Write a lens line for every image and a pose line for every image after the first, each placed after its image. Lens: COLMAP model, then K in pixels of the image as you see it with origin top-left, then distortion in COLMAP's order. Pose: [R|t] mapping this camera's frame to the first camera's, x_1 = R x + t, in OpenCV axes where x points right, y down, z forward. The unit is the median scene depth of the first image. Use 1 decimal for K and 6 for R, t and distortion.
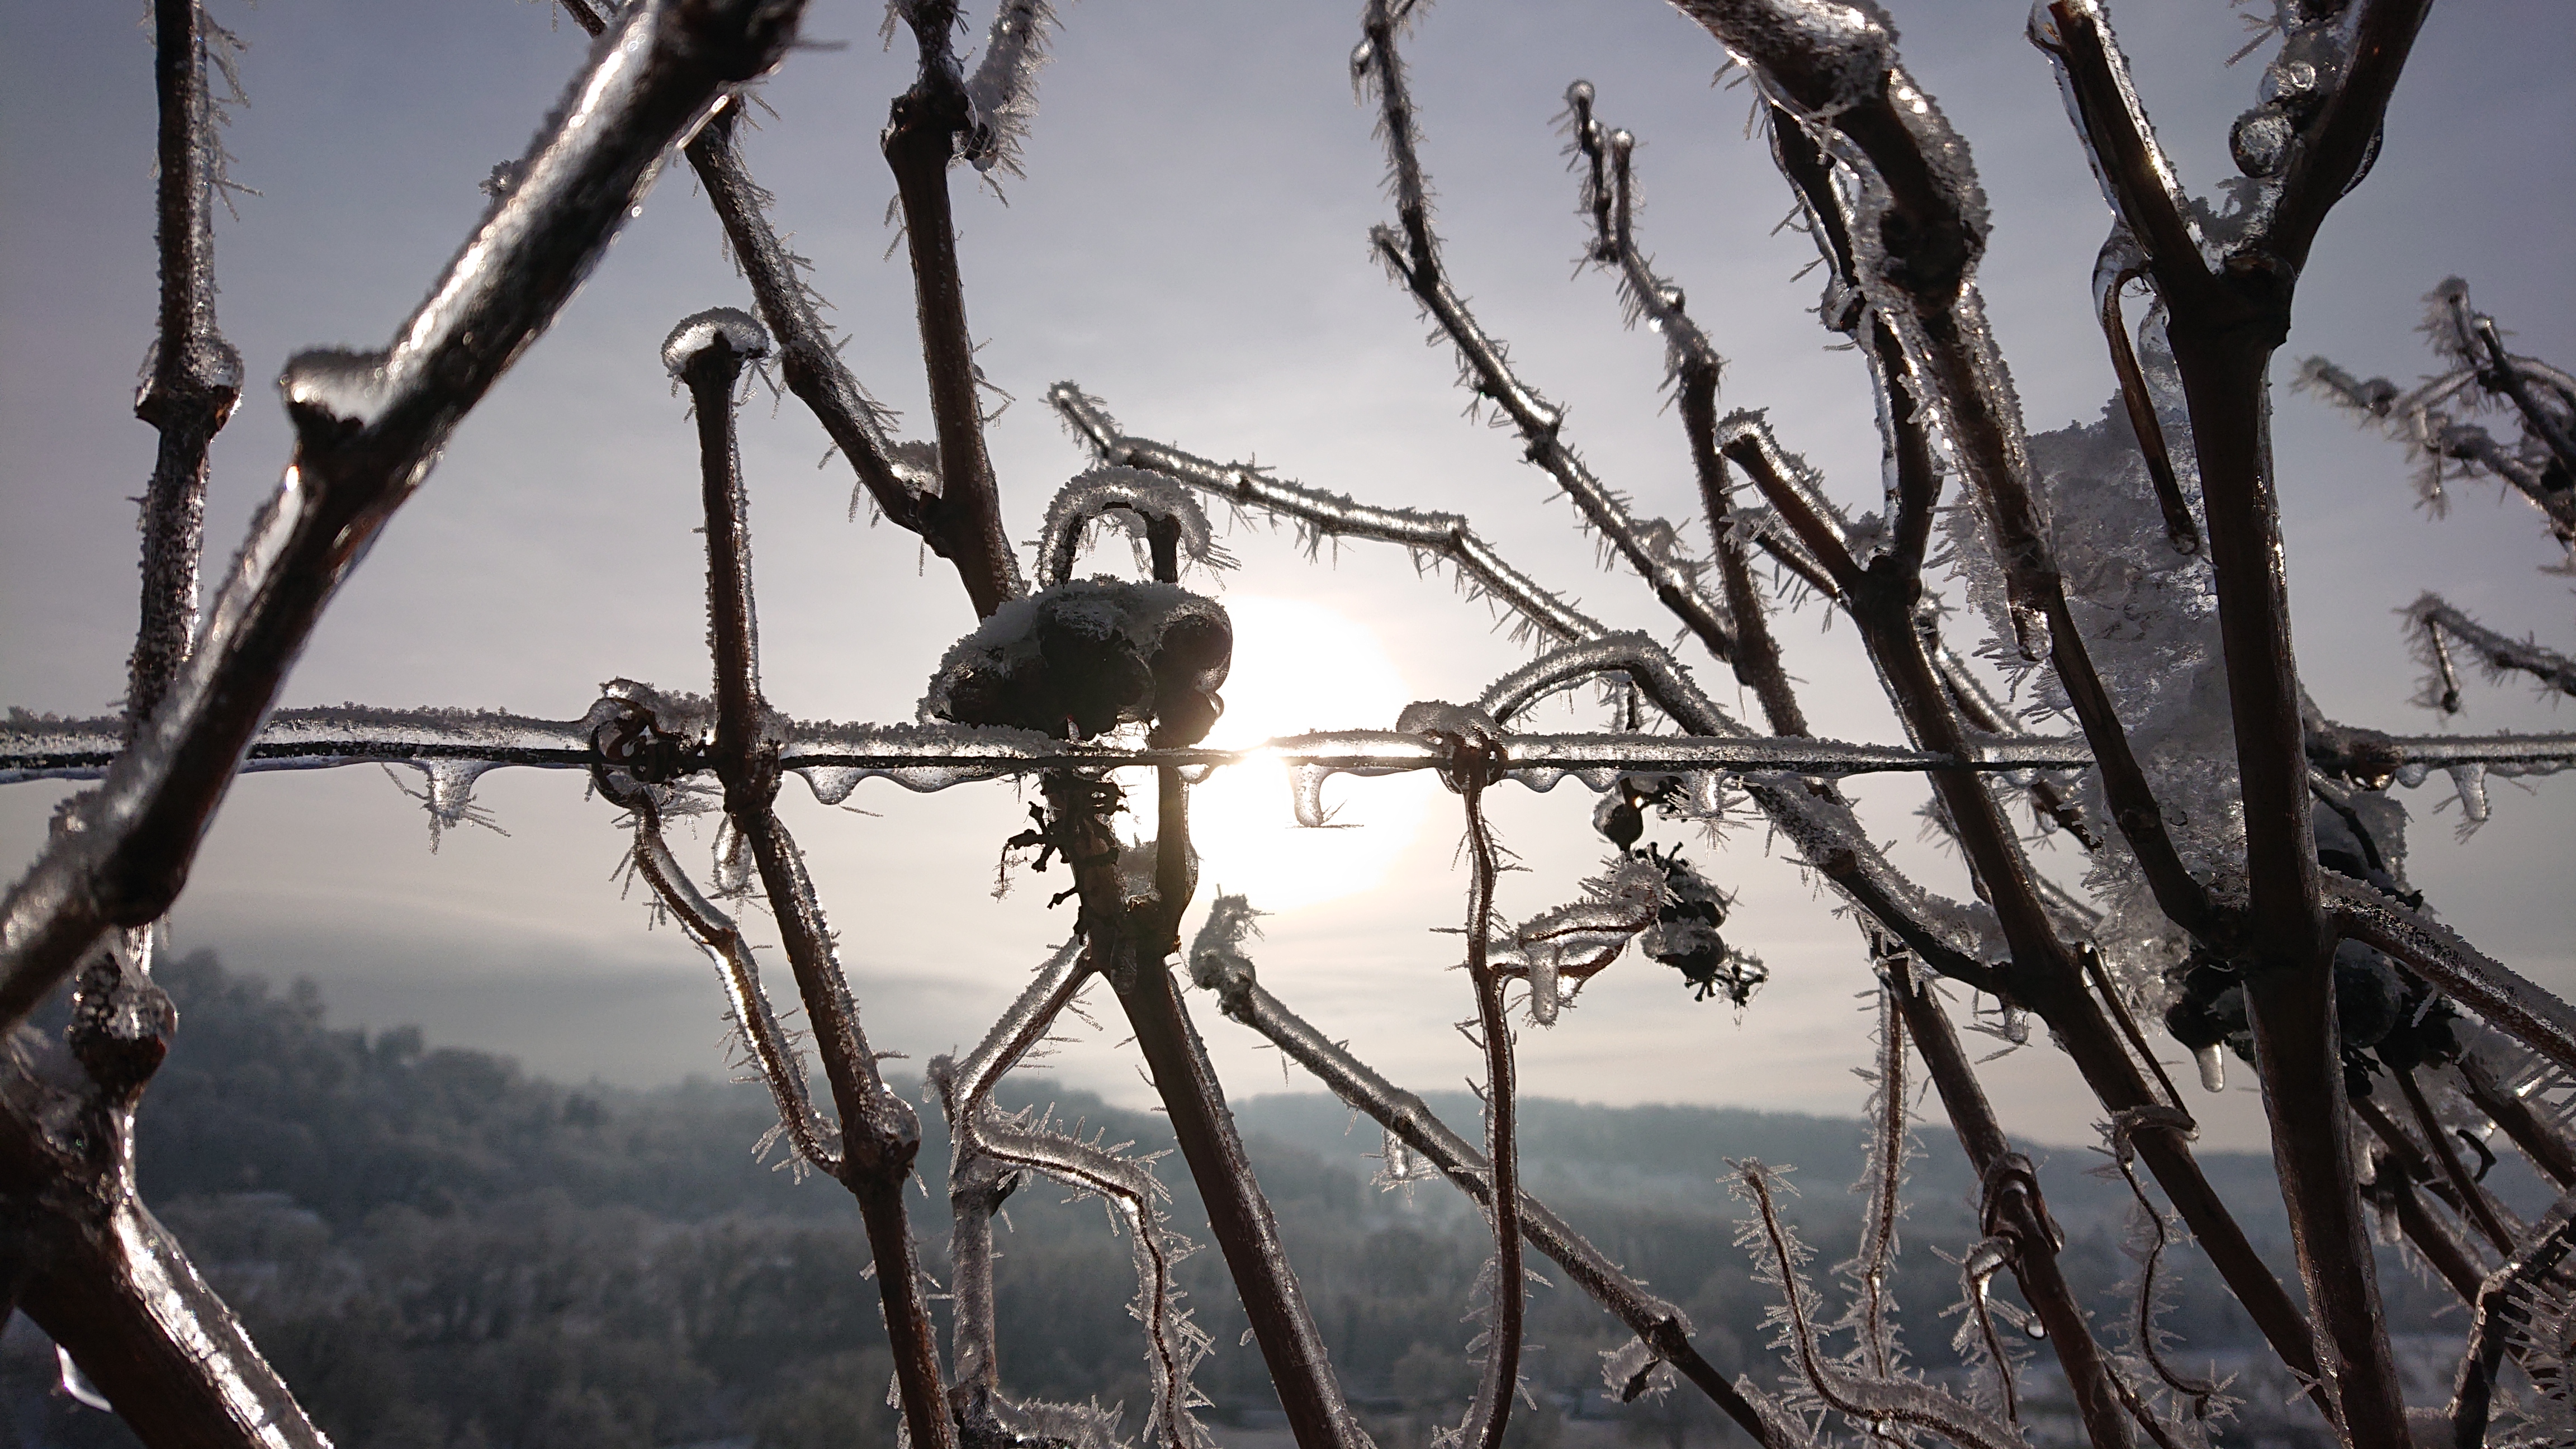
lens RADIAL K [[1782.5, 0, 1279.2], [0, 1782.5, 712.0], [0, 0, 1]] dist [0.202739, -0.337375]
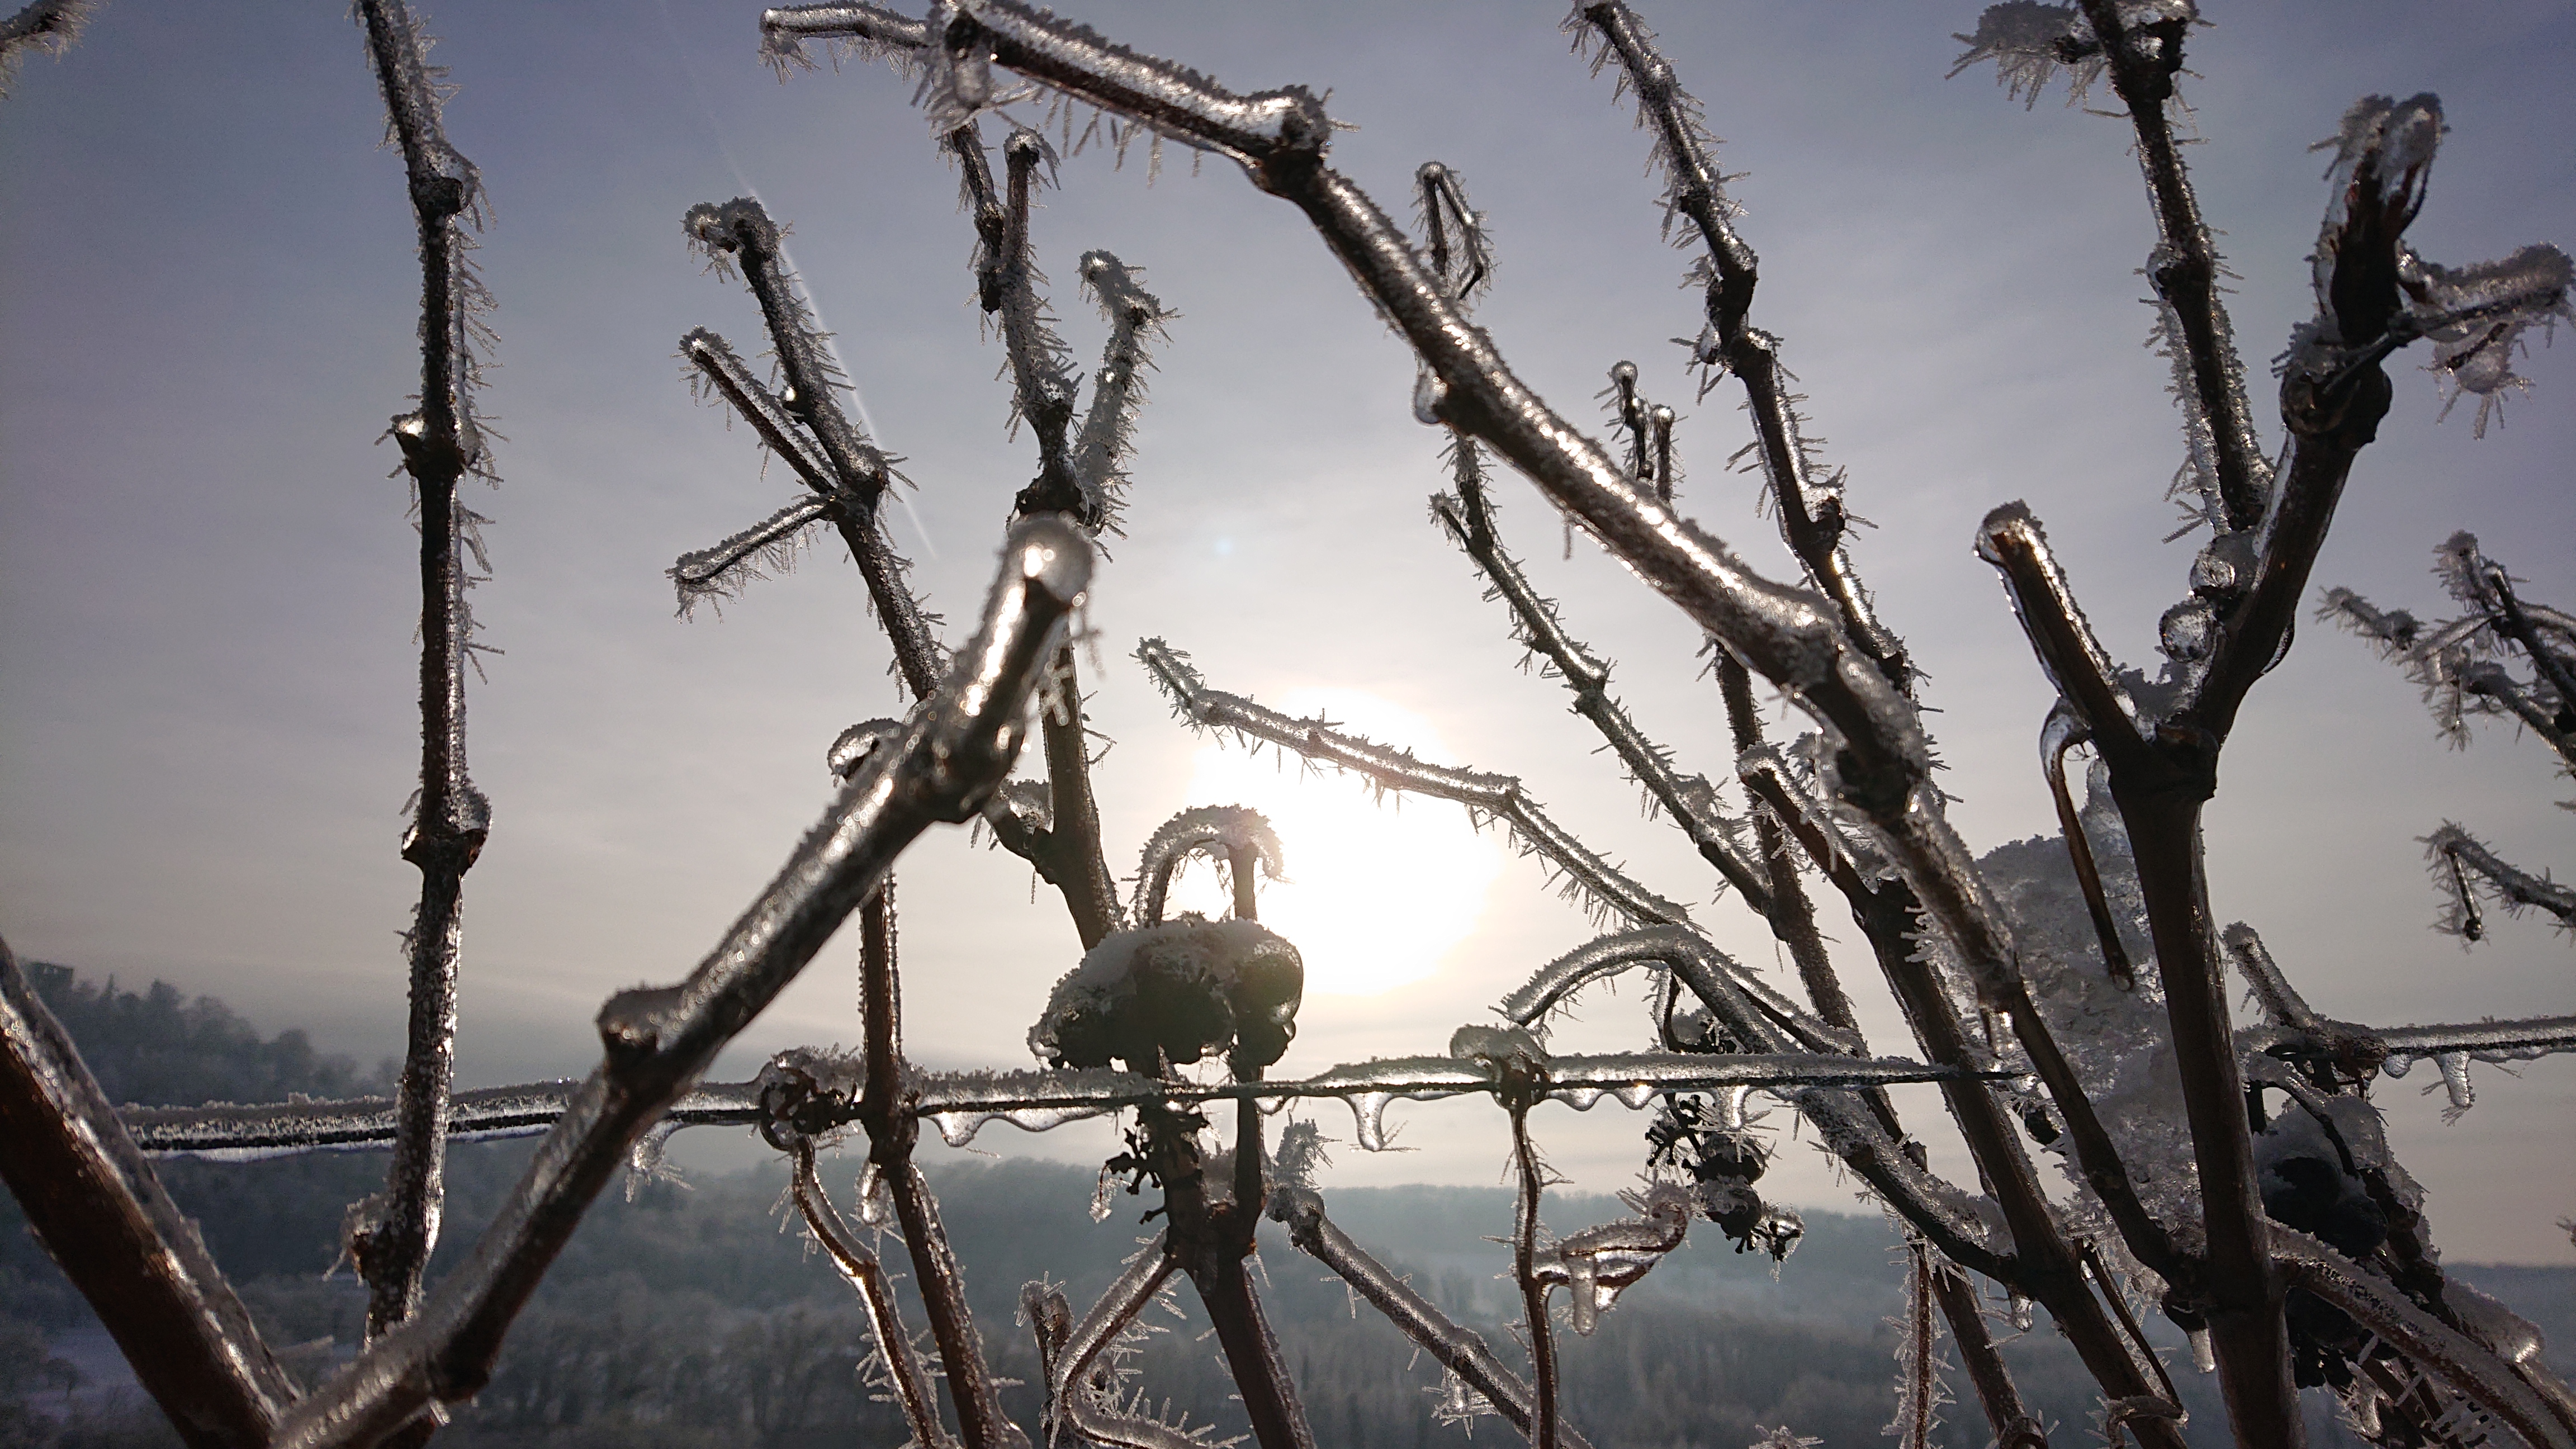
lens RADIAL K [[1778.8, 0, 1275.5], [0, 1778.8, 710.5], [0, 0, 1]] dist [0.198409, -0.323970]
pose [[0.999145, 0.003017, -0.041239, 0.001581], [-0.004977, 0.998859, -0.047506, -0.108721], [0.041048, 0.047670, 0.998019, -0.101507]]
